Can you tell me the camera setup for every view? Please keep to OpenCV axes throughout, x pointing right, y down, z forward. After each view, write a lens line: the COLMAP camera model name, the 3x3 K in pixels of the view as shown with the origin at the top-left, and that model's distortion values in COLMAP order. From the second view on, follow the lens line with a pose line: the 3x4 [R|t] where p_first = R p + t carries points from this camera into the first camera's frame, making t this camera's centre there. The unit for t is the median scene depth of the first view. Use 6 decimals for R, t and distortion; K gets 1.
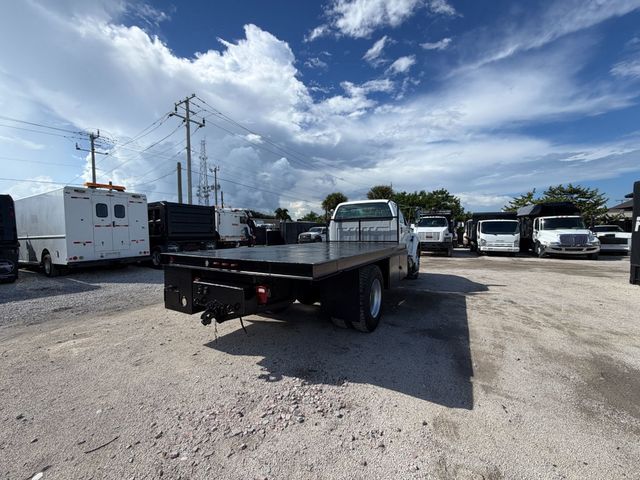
lens RADIAL K [[254.8, 0, 320.0], [0, 254.8, 240.0], [0, 0, 1]] dist [-0.000213, 0.000213]
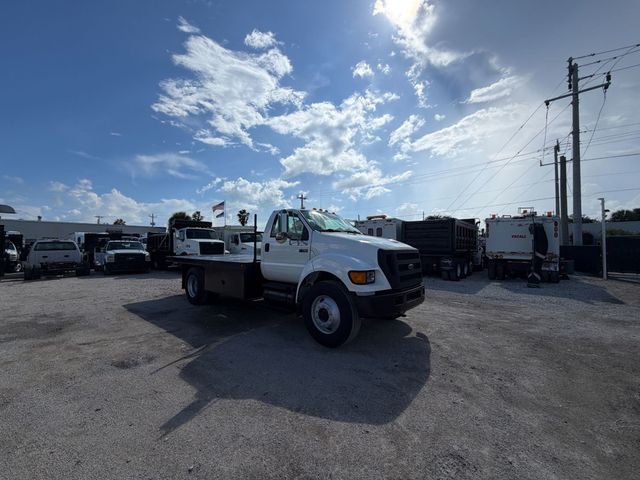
lens RADIAL K [[256.9, 0, 319.5], [0, 256.9, 240.3], [0, 0, 1]] dist [-0.002012, 0.000782]
pose [[-0.196436, -0.010987, -0.980455, 0.788966], [-0.031368, 0.999496, -0.004915, -0.046906], [0.980015, 0.029790, -0.196682, 0.976000]]
